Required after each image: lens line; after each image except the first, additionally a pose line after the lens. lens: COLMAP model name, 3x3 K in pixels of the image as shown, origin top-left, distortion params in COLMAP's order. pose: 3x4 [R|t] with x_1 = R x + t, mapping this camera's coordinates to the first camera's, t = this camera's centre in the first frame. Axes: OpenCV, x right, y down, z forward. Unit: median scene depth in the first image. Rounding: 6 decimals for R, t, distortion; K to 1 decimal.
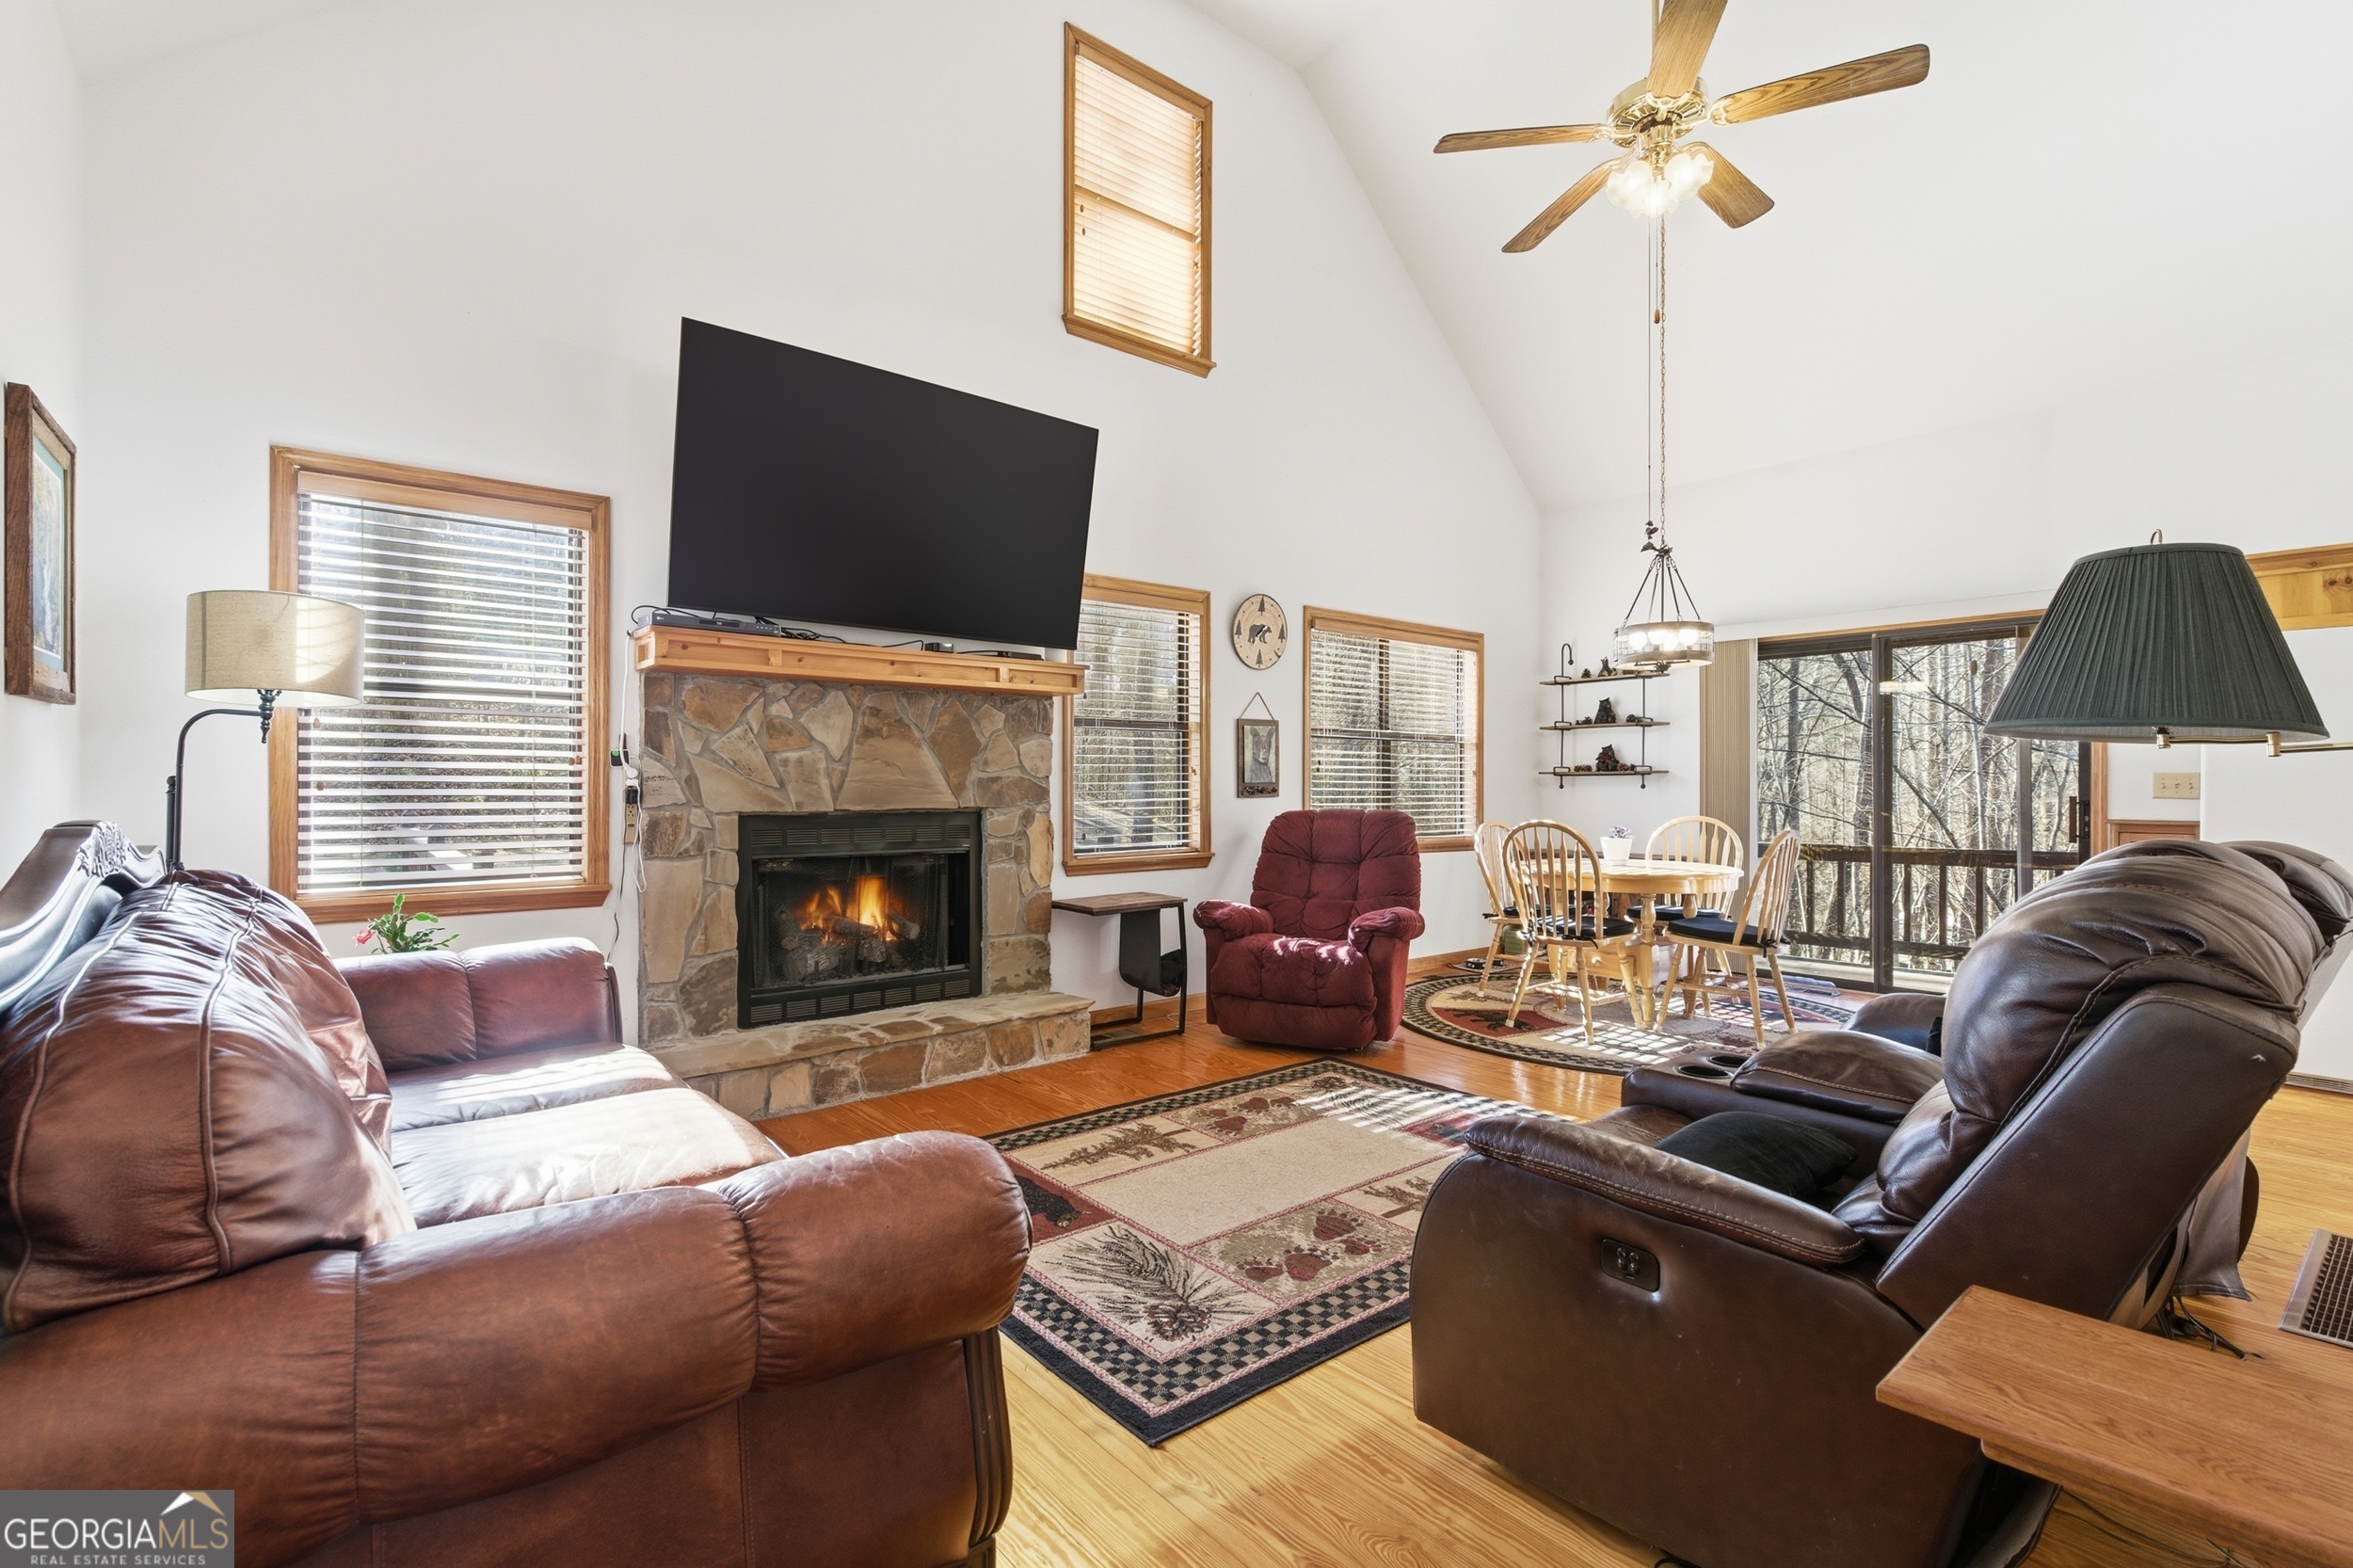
lens RADIAL K [[1052.4, 0, 1169.2], [0, 1052.4, 781.5], [0, 0, 1]] dist [-0.001812, -0.002298]
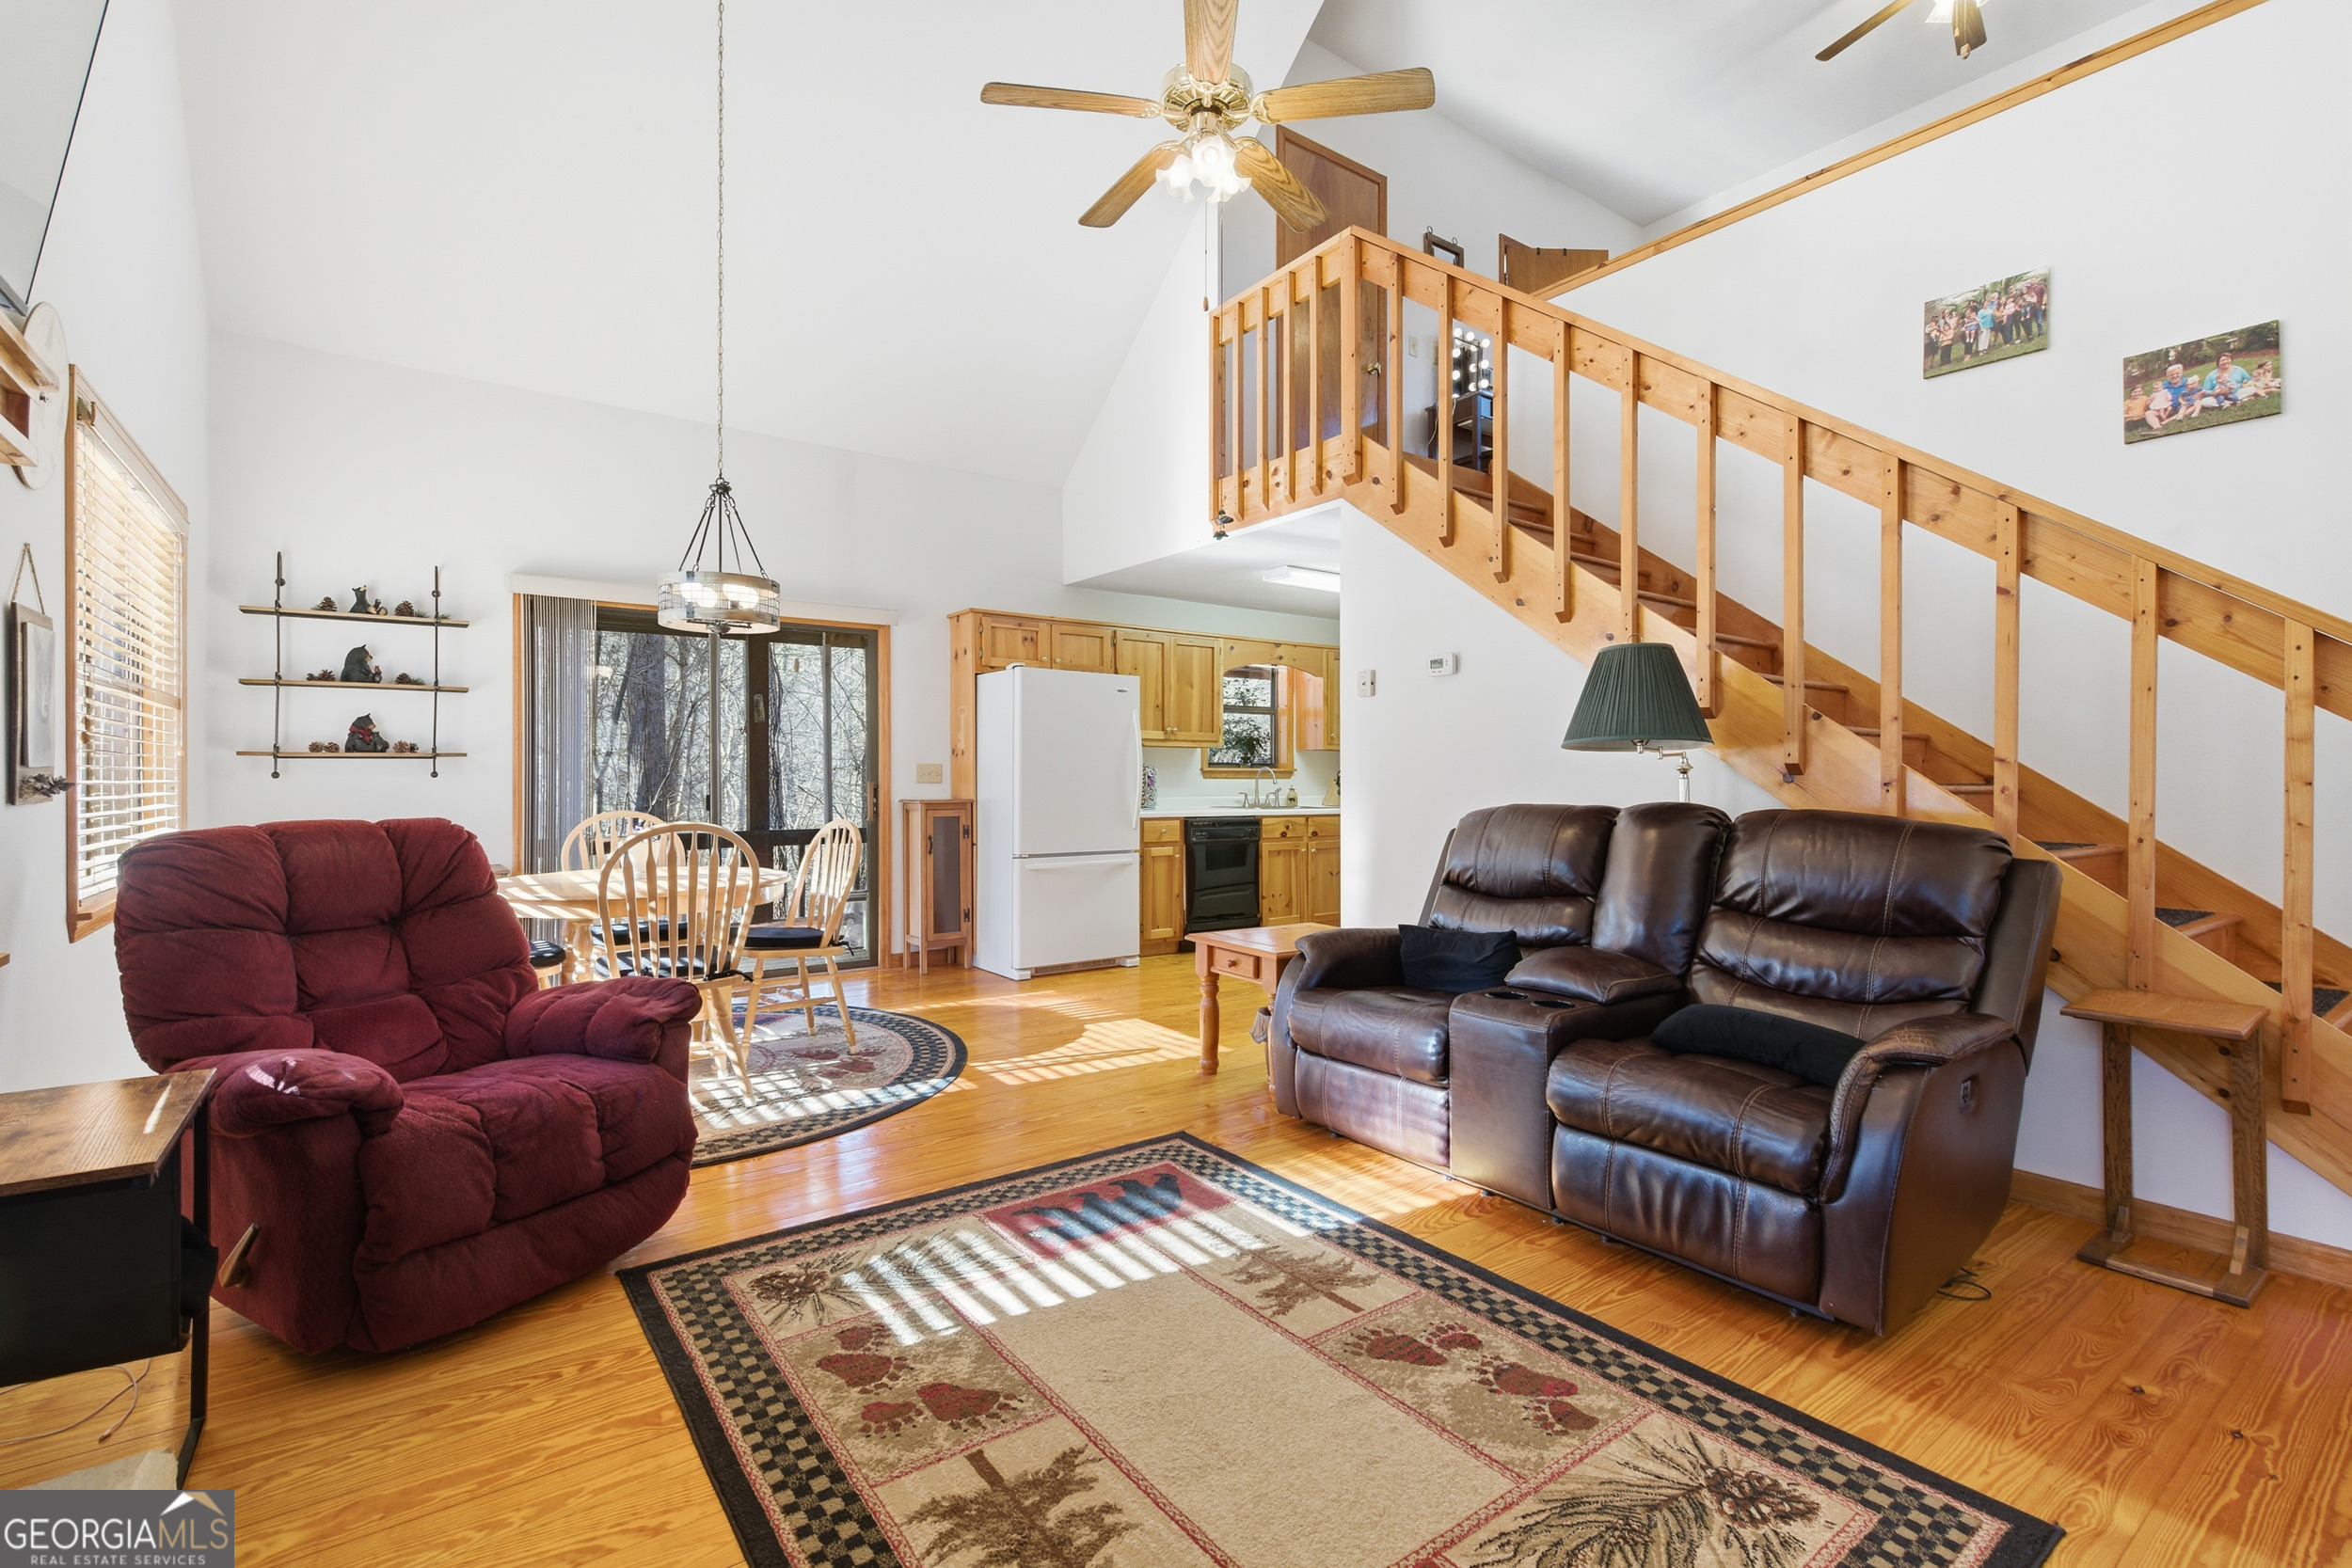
lens RADIAL K [[1051.9, 0, 1175.0], [0, 1051.9, 778.3], [0, 0, 1]] dist [-0.001812, -0.002298]
pose [[0.057030, -0.004913, 0.998360, -0.428295], [-0.003634, 0.999980, 0.005128, 0.003385], [-0.998366, -0.003921, 0.057011, 0.783927]]
